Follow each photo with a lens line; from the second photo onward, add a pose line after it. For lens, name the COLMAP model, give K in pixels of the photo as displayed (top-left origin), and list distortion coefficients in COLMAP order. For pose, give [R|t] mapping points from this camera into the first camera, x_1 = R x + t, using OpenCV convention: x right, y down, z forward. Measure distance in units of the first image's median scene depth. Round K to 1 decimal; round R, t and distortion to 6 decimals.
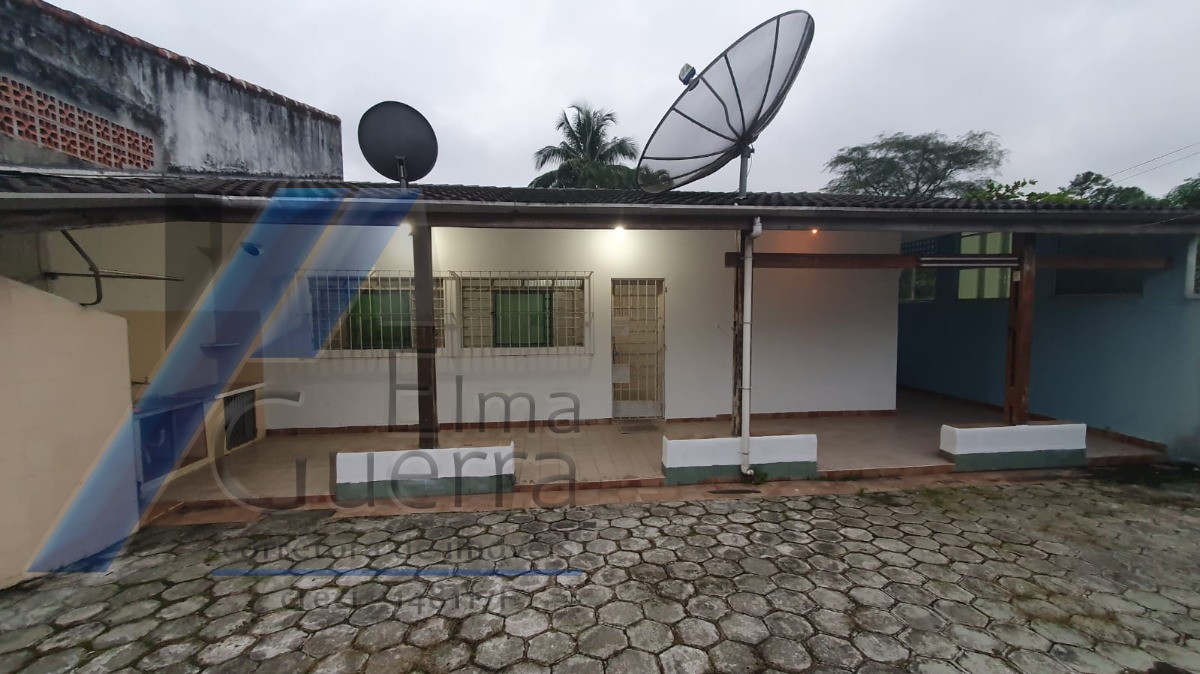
lens RADIAL K [[466.4, 0, 611.1], [0, 466.4, 338.9], [0, 0, 1]] dist [0.003241, 0.002039]
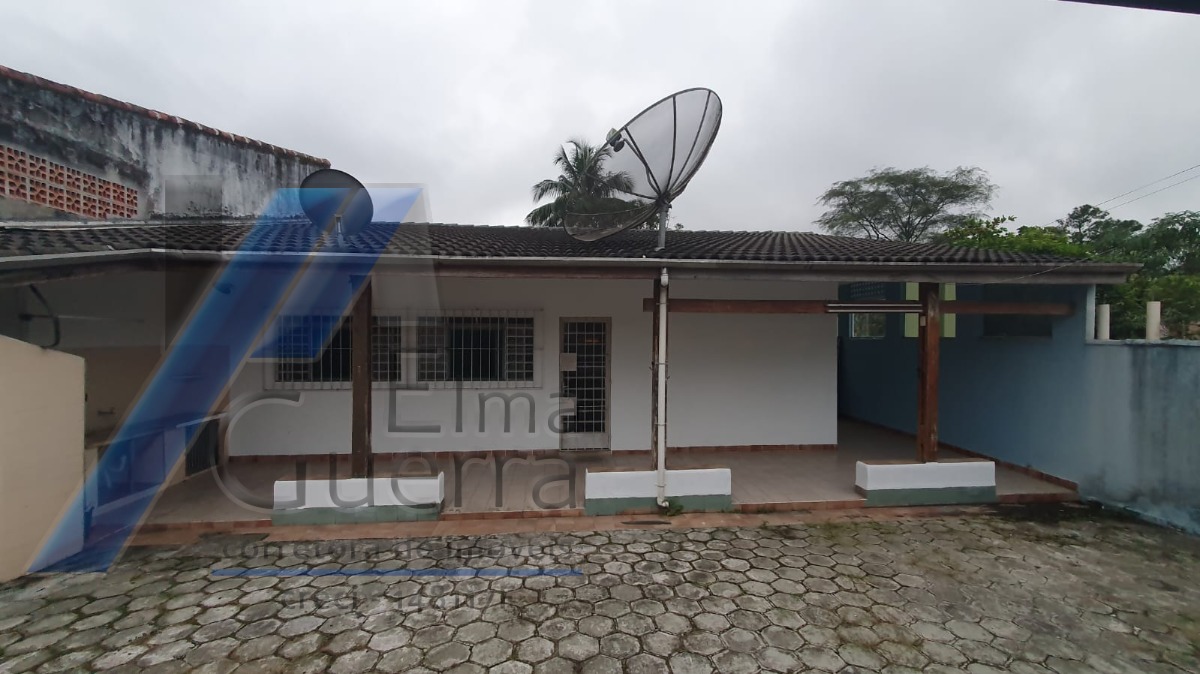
lens RADIAL K [[466.4, 0, 610.3], [0, 466.4, 339.6], [0, 0, 1]] dist [0.003241, 0.002039]
pose [[0.999805, 0.009344, -0.017396, 0.174541], [-0.010271, 0.998488, -0.054004, -0.027446], [0.016865, 0.054172, 0.998389, -0.074819]]
